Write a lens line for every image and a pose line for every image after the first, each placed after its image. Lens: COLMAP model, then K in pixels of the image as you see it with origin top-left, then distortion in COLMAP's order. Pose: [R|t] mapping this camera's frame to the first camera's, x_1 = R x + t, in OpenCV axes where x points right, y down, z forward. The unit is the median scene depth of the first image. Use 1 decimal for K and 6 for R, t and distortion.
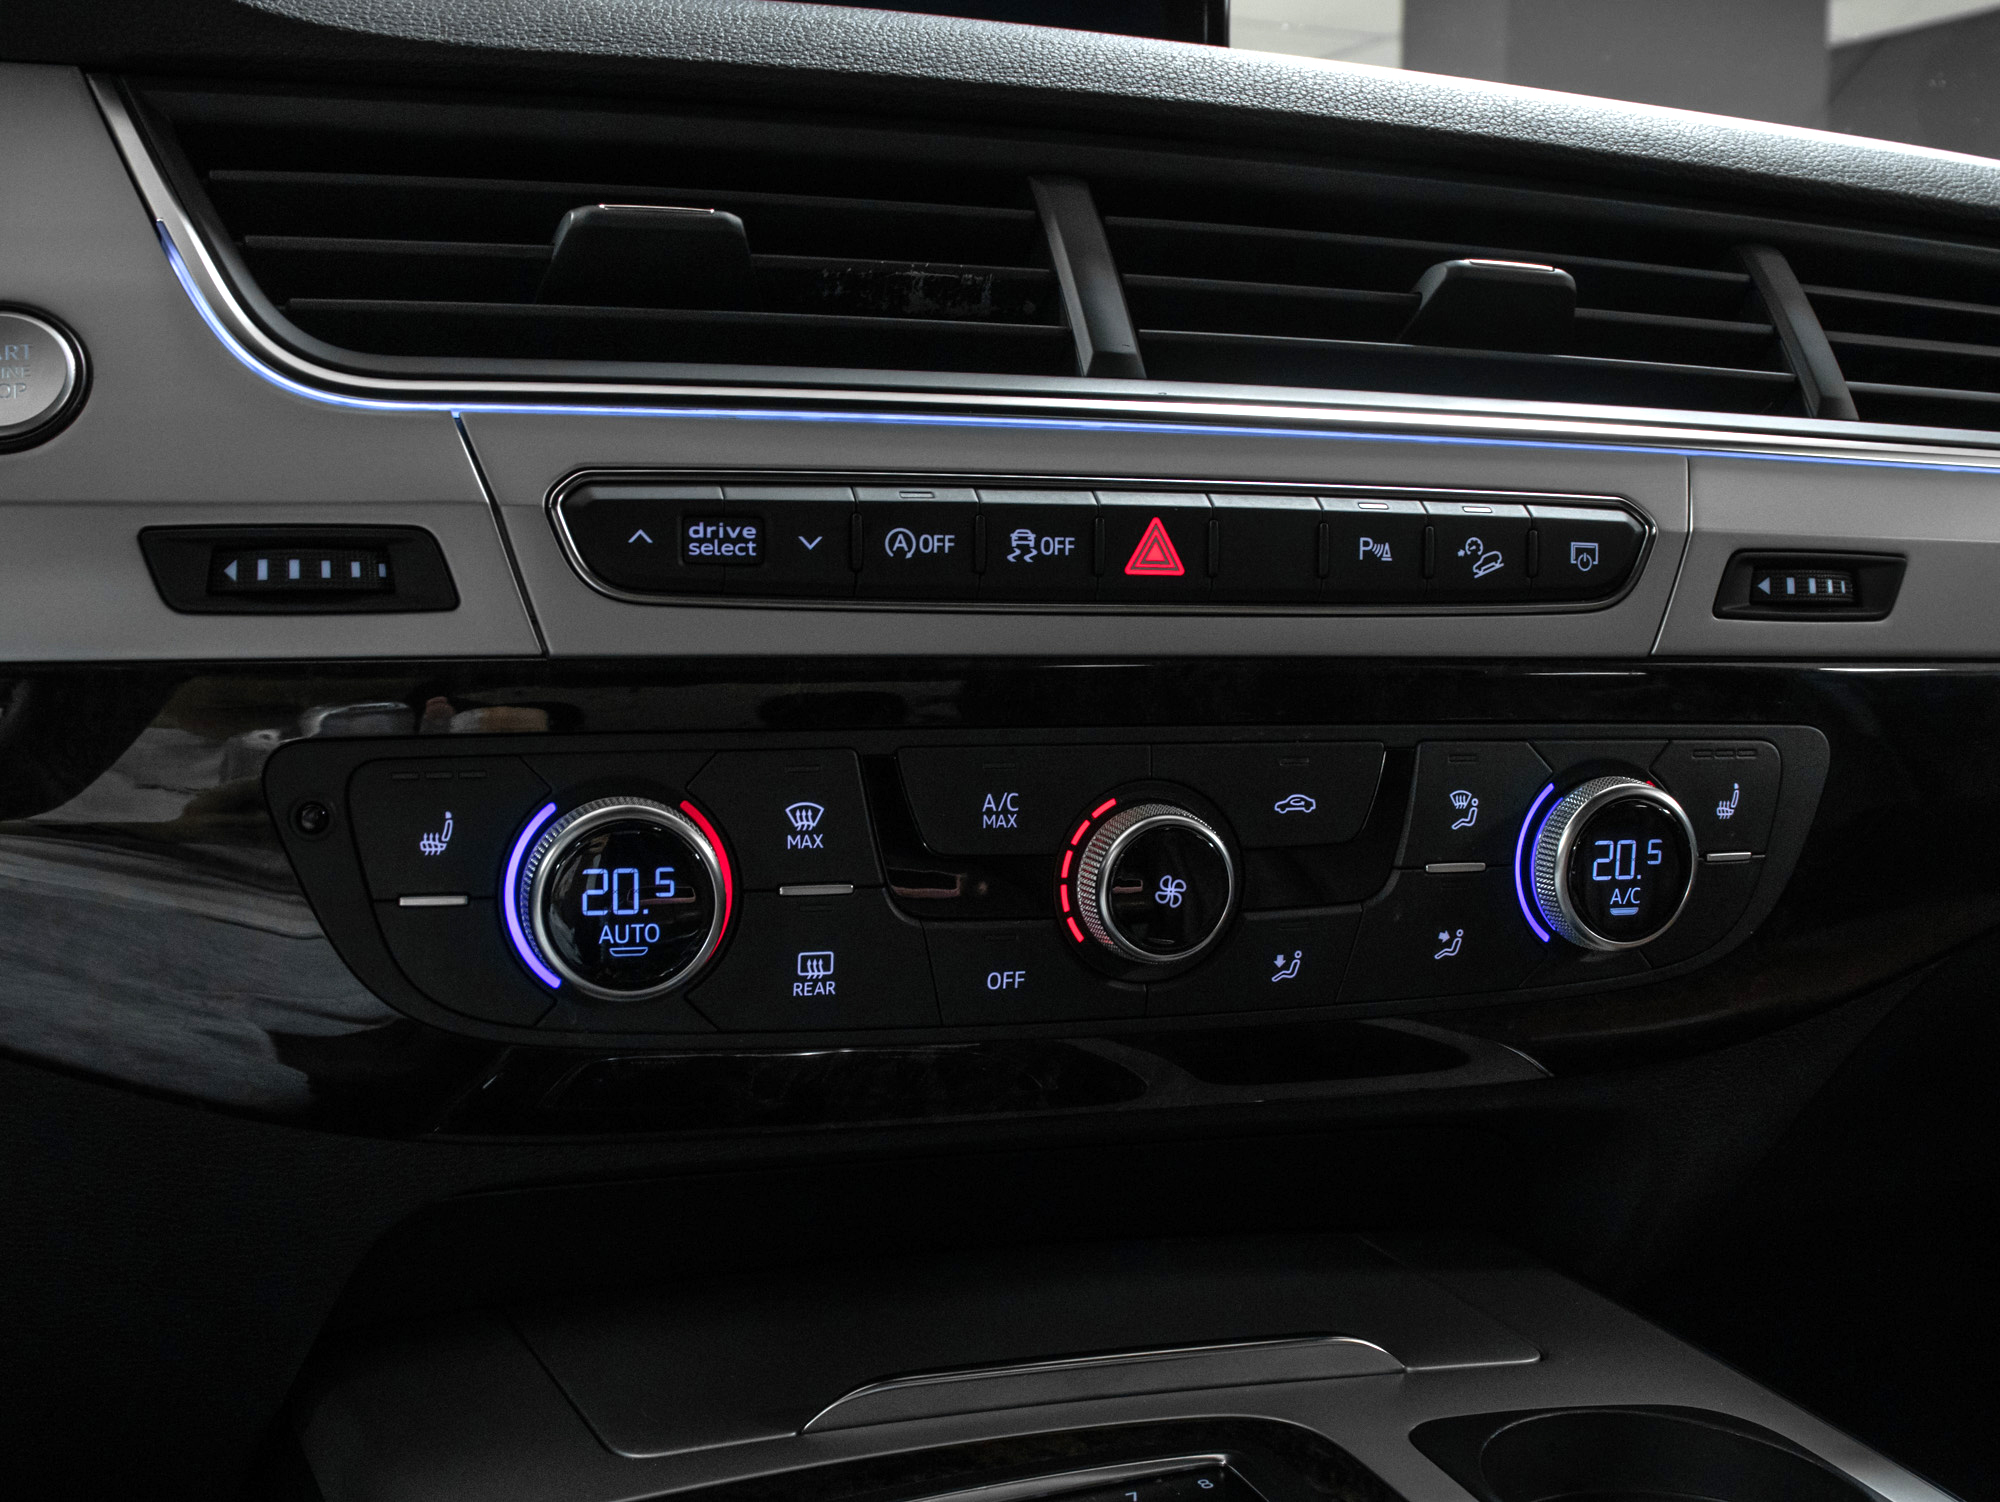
lens RADIAL K [[2219.2, 0, 999.4], [0, 2219.2, 788.7], [0, 0, 1]] dist [-0.186529, 0.202390]
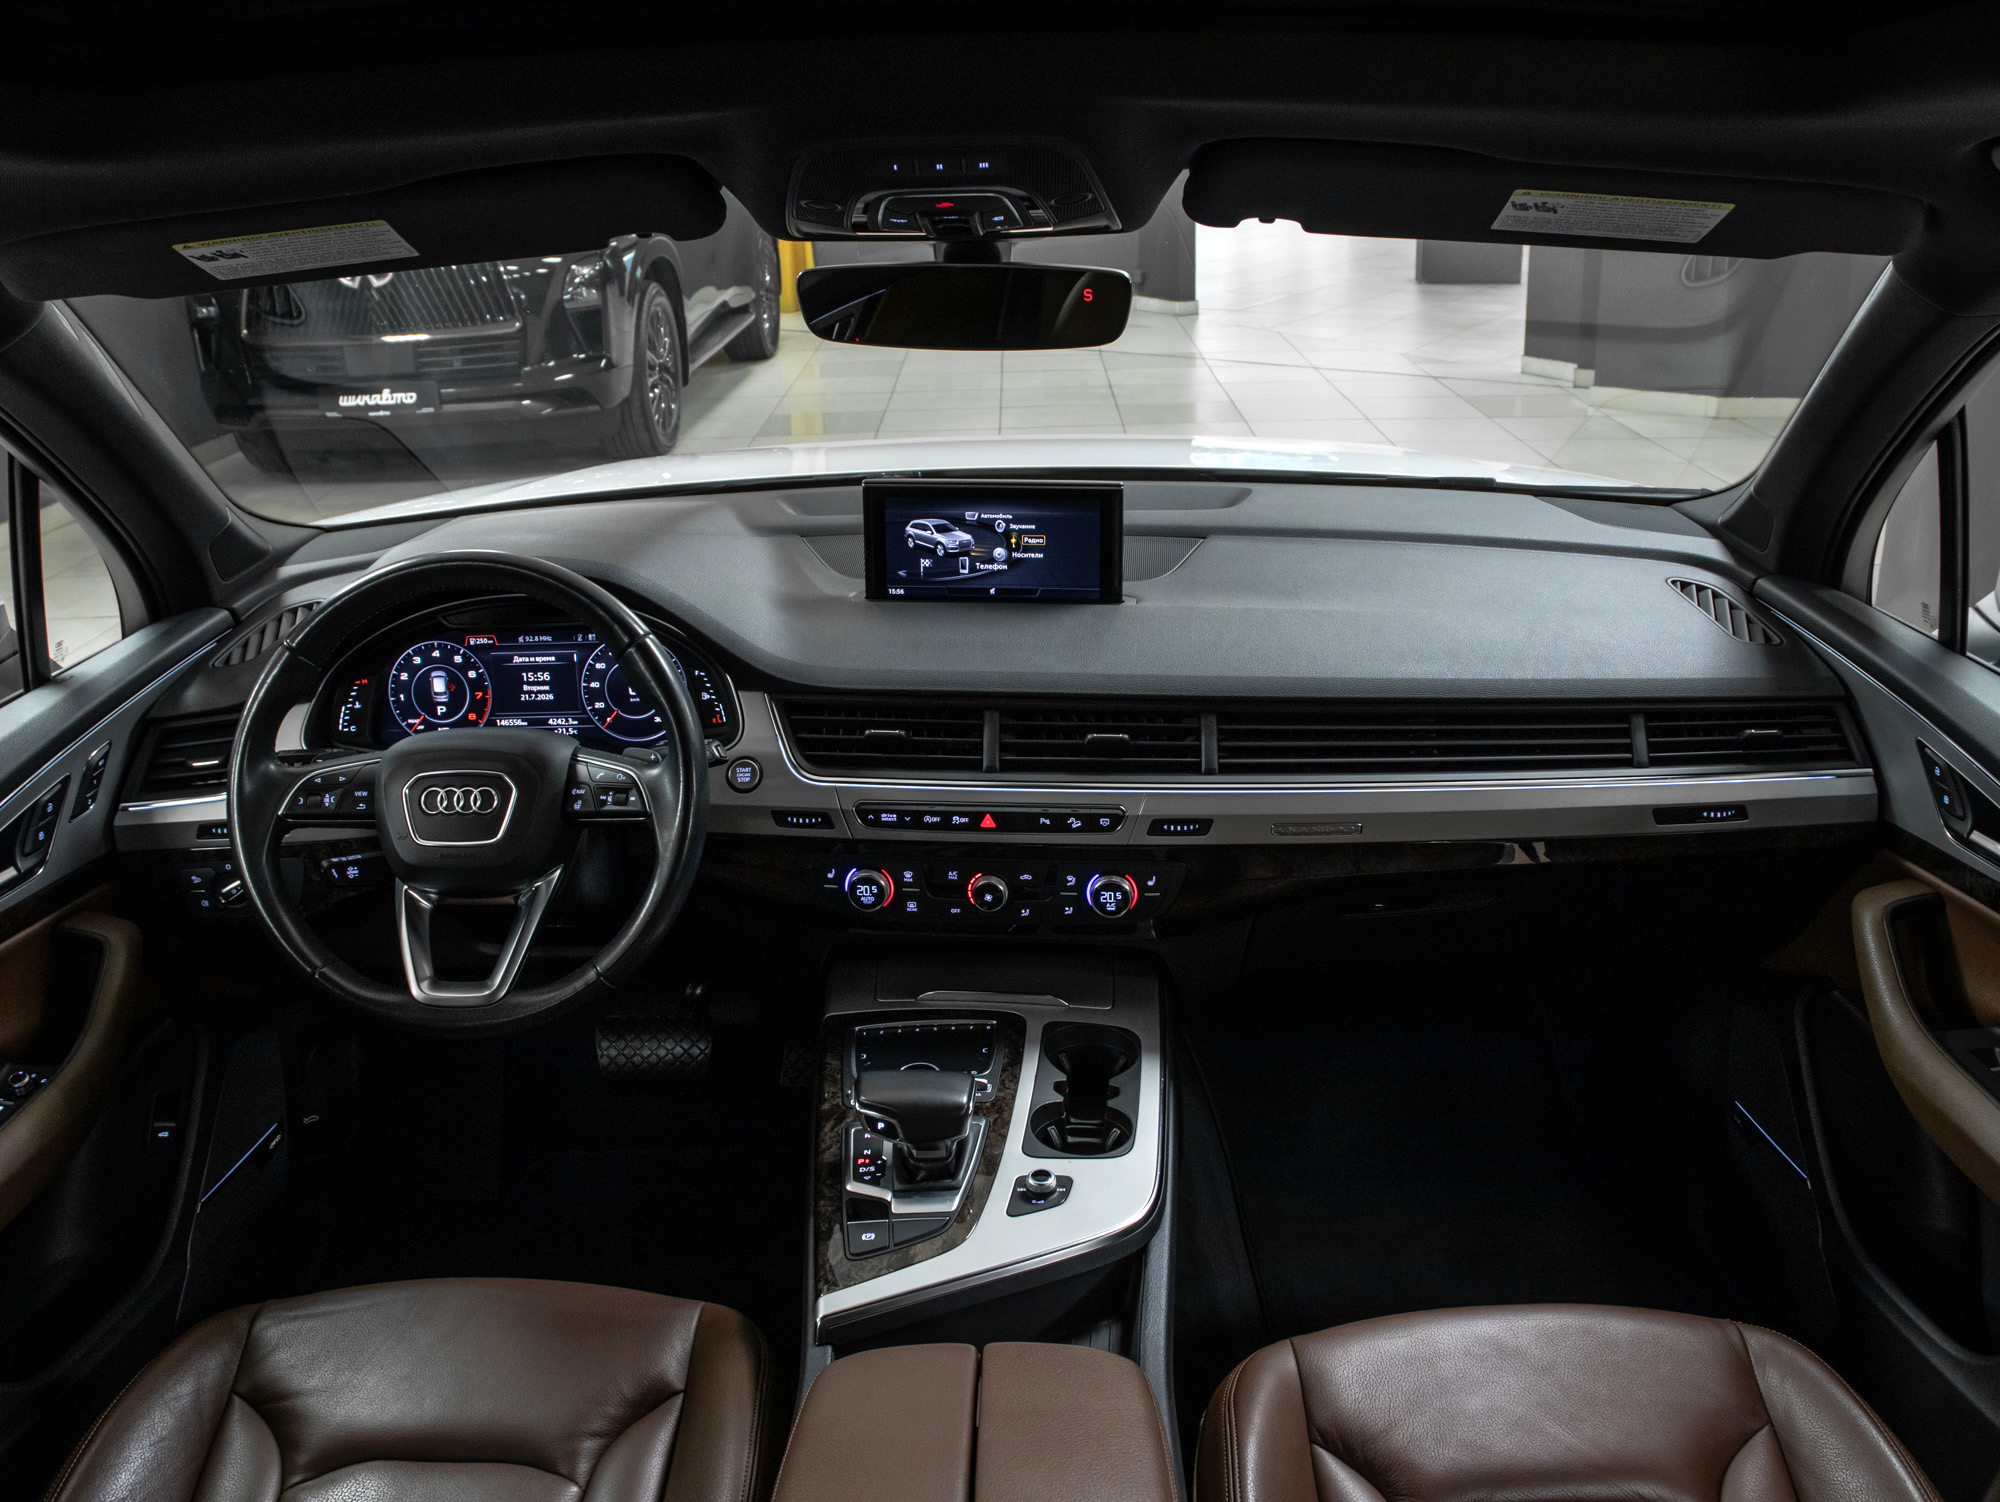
lens RADIAL K [[1947.4, 0, 1000.0], [0, 1947.4, 751.0], [0, 0, 1]] dist [-0.165366, 0.172377]
pose [[0.913578, 0.107689, -0.392146, 1.570479], [-0.010177, 0.970053, 0.242681, -1.165278], [0.406537, -0.217717, 0.887315, -2.340443]]
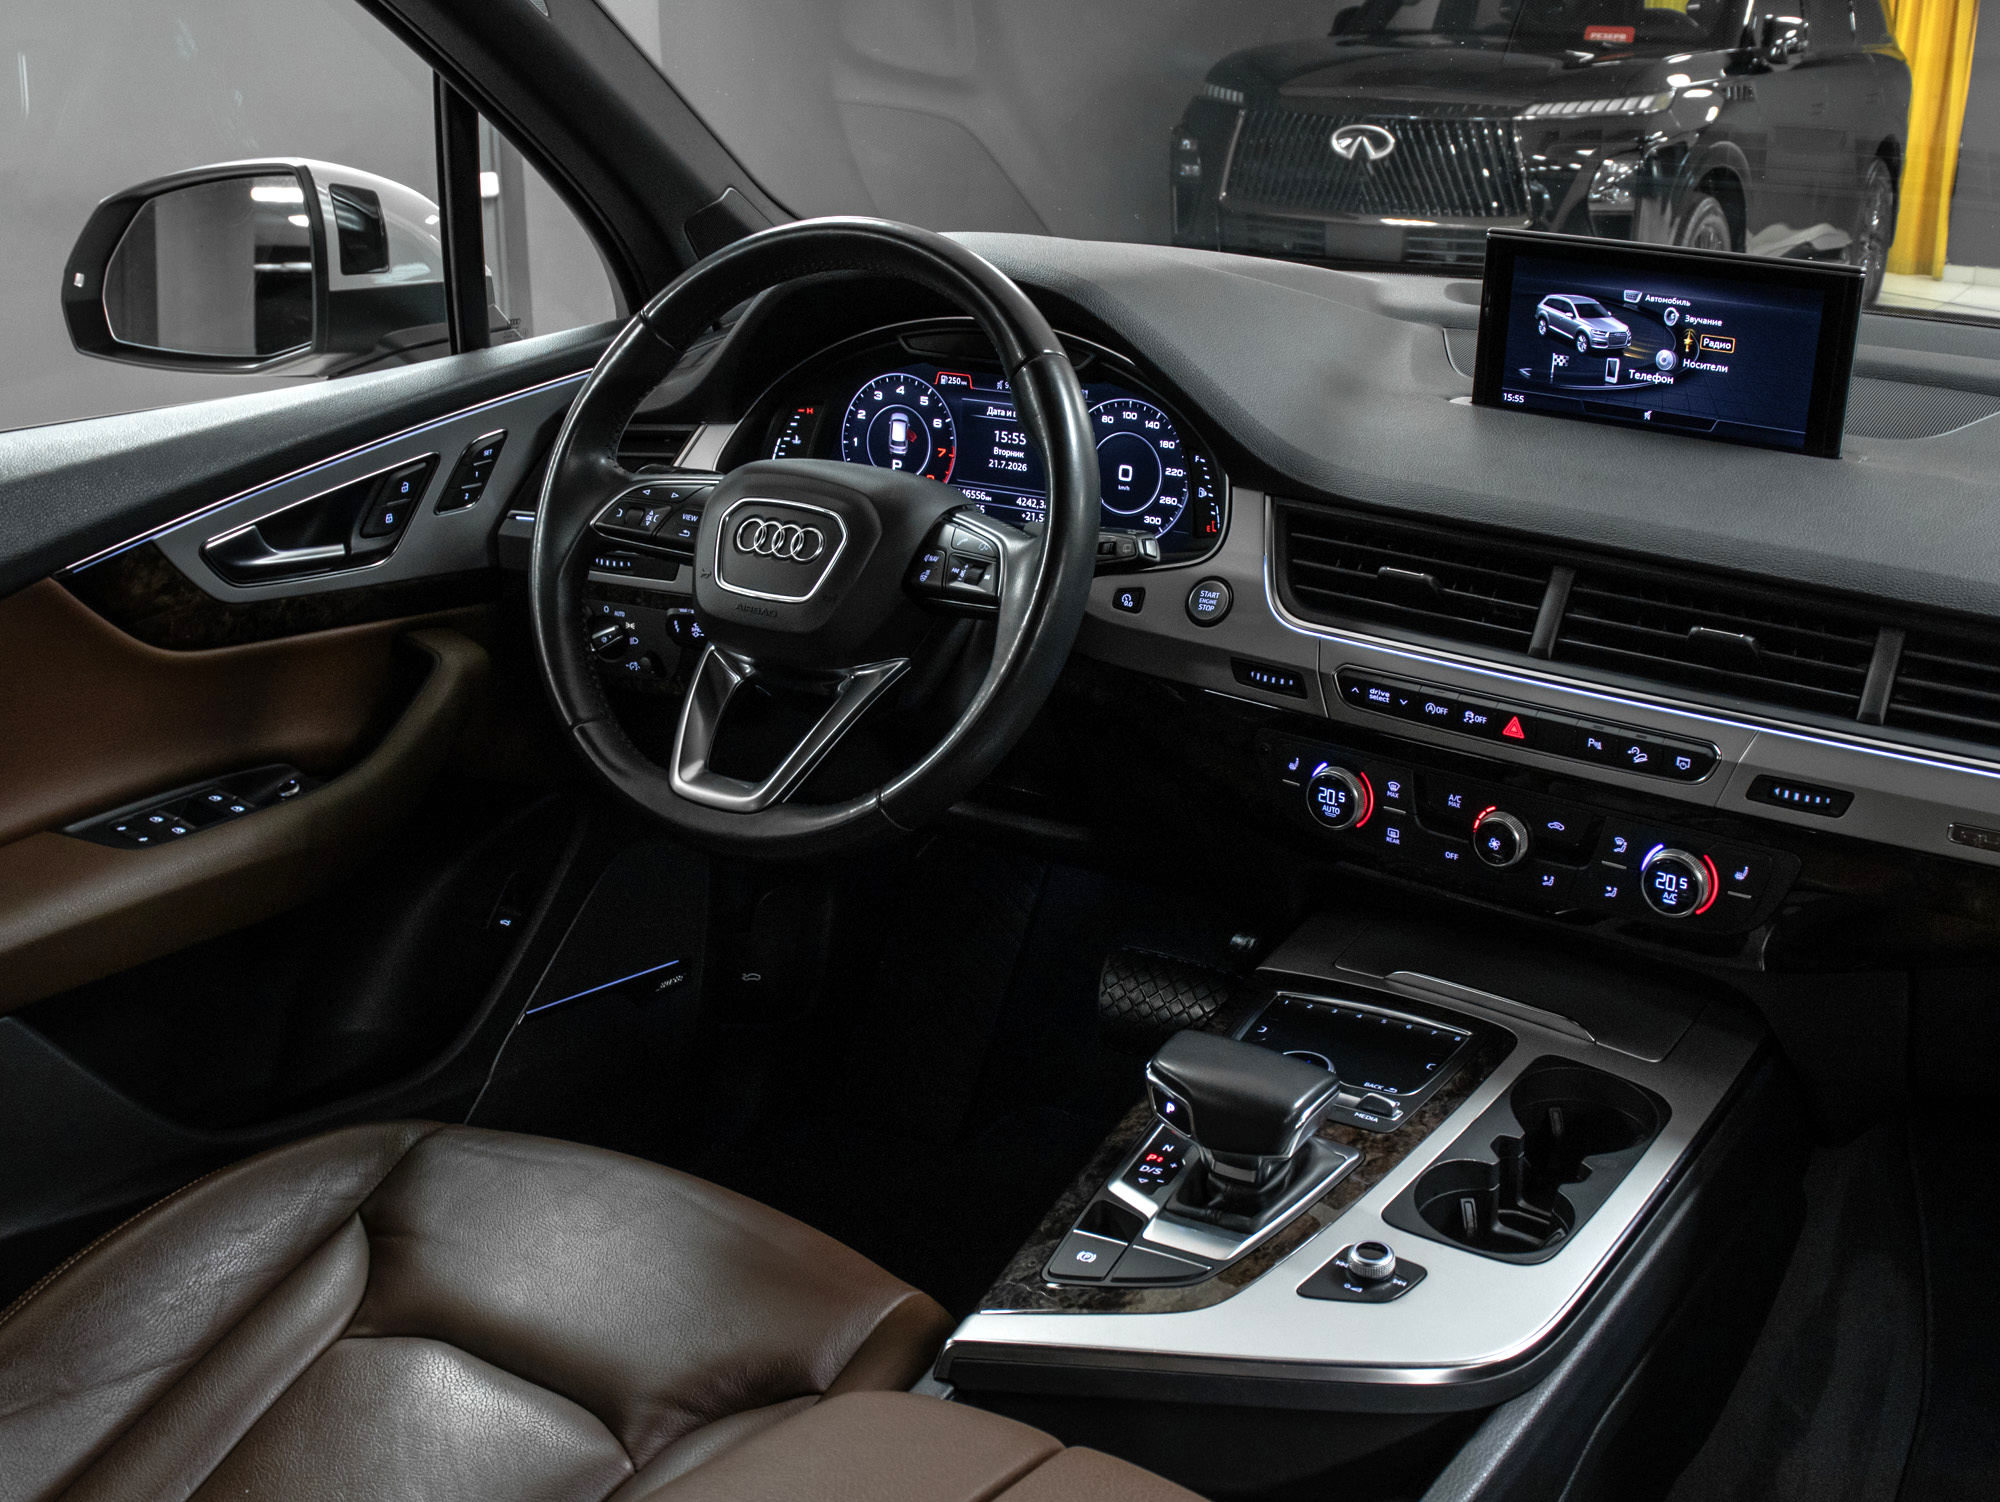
lens RADIAL K [[2219.2, 0, 999.4], [0, 2219.2, 788.7], [0, 0, 1]] dist [-0.186529, 0.202390]
pose [[0.574110, 0.274803, -0.771285, 1.887828], [-0.092279, 0.957710, 0.272536, -0.740370], [0.813561, -0.085292, 0.575190, -1.165408]]
